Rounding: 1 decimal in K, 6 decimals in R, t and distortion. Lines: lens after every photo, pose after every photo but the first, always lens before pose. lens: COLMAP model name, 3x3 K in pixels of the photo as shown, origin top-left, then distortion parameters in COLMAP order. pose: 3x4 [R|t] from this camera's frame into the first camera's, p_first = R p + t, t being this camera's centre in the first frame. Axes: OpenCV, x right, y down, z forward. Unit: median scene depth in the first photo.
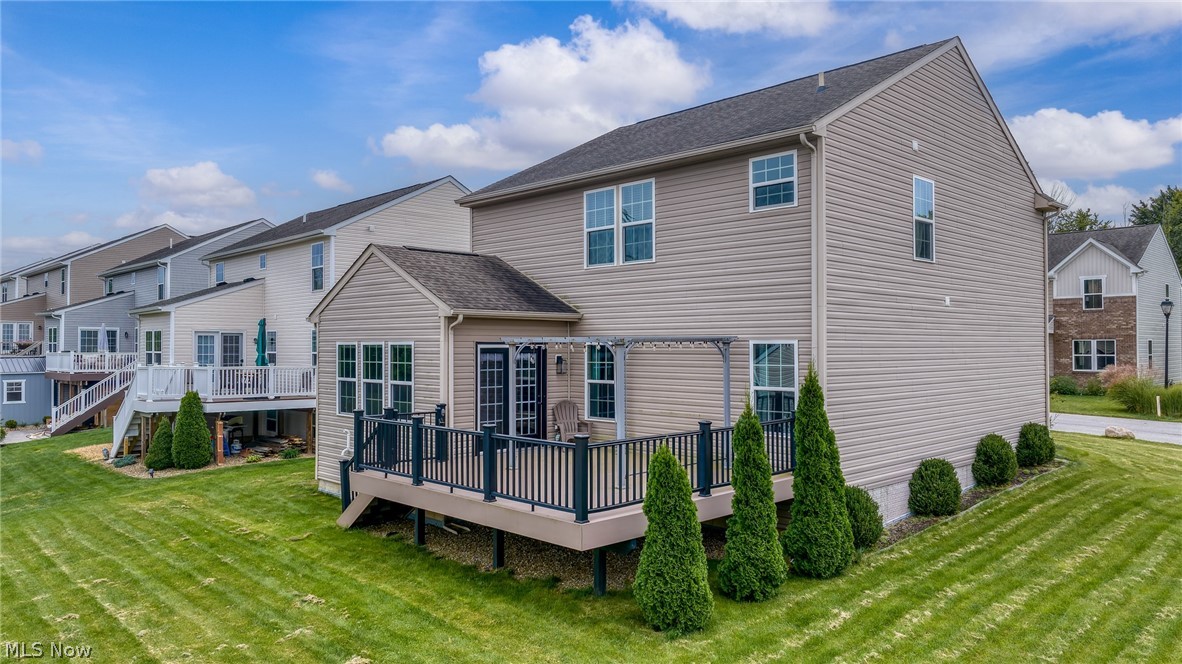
lens RADIAL K [[822.2, 0, 591.0], [0, 822.2, 332.0], [0, 0, 1]] dist [-0.003557, -0.002327]
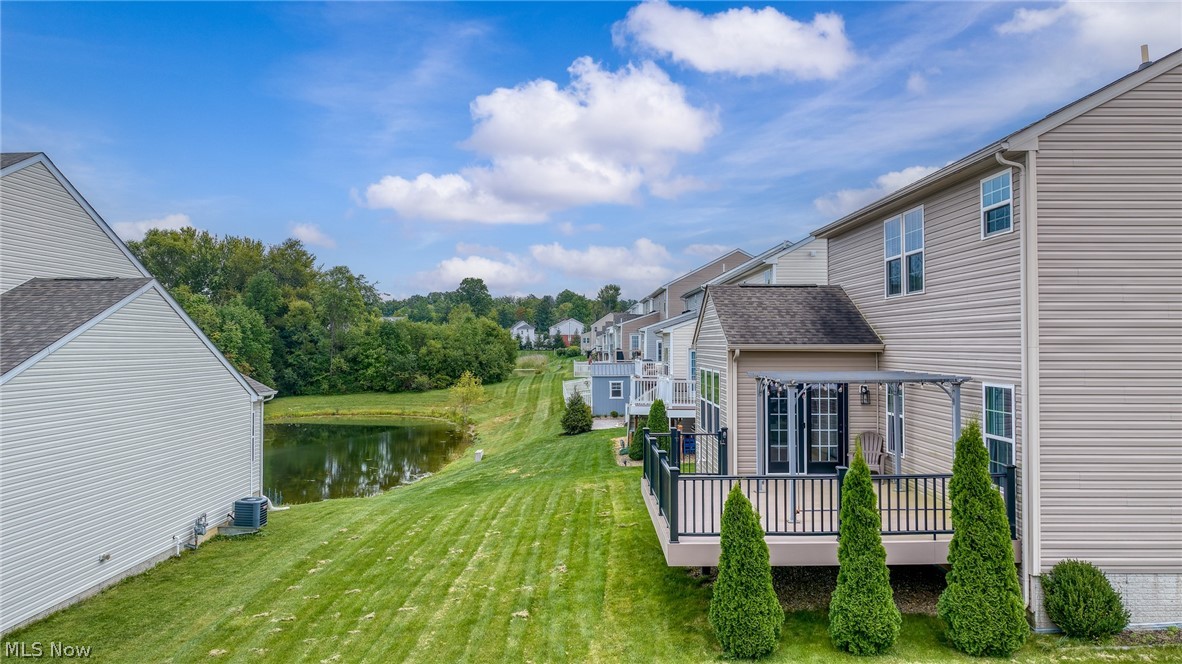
lens RADIAL K [[822.2, 0, 591.0], [0, 822.2, 332.0], [0, 0, 1]] dist [-0.003557, -0.002327]
pose [[0.720827, -0.009634, -0.693048, 0.472401], [0.010898, 0.999937, -0.002564, -0.043533], [0.693029, -0.005705, 0.720887, 0.050137]]
